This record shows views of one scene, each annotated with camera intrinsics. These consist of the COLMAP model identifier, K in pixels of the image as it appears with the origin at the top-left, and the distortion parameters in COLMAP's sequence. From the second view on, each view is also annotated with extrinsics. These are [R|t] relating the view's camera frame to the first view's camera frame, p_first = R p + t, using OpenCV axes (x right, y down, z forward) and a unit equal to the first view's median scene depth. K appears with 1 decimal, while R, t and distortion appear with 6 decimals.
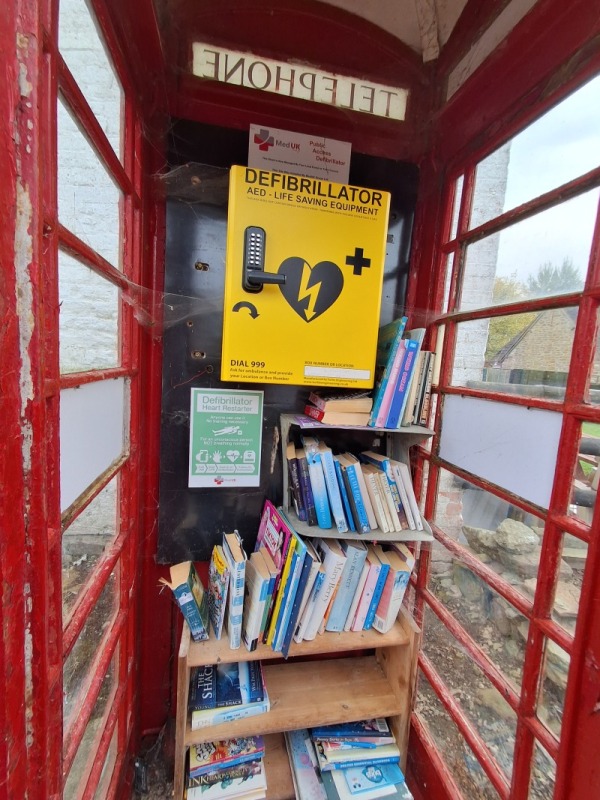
lens RADIAL K [[364.7, 0, 300.0], [0, 364.7, 400.0], [0, 0, 1]] dist [-0.000219, -0.000094]
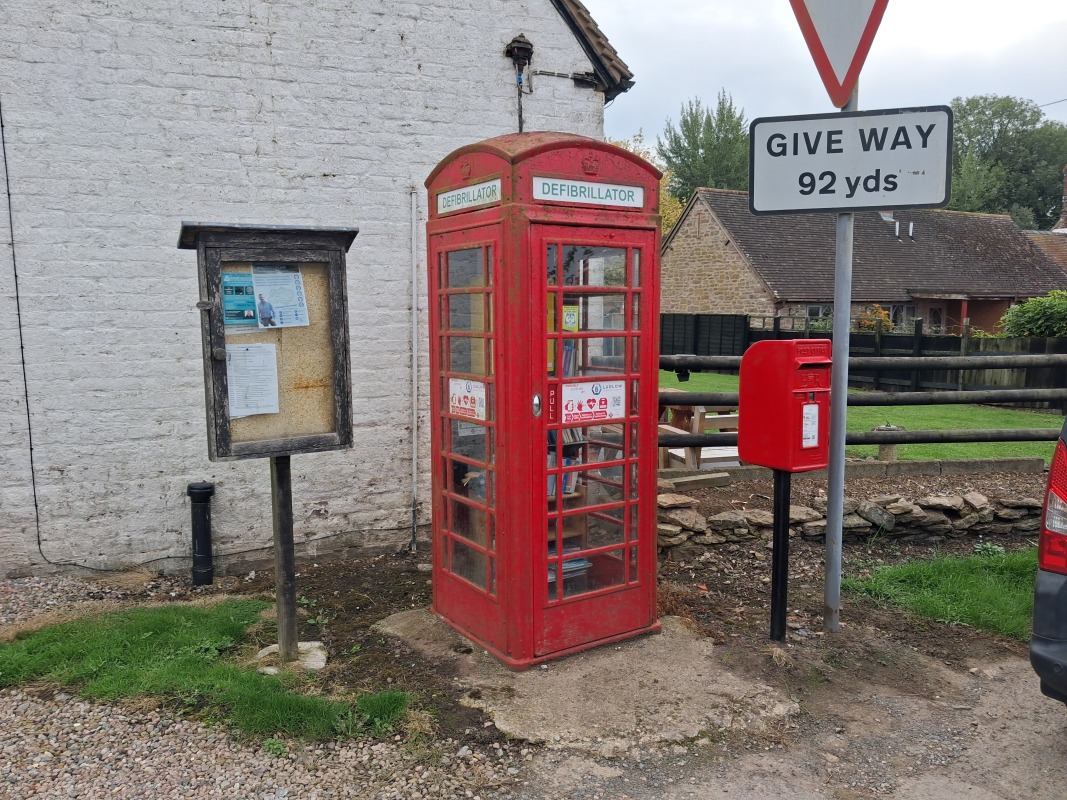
lens RADIAL K [[845.3, 0, 533.5], [0, 845.3, 400.0], [0, 0, 1]] dist [-0.007072, -0.004258]
pose [[0.926590, -0.109427, 0.359800, -0.740121], [0.107517, 0.993879, 0.025384, -0.000758], [-0.360376, 0.015164, 0.932684, -1.530490]]
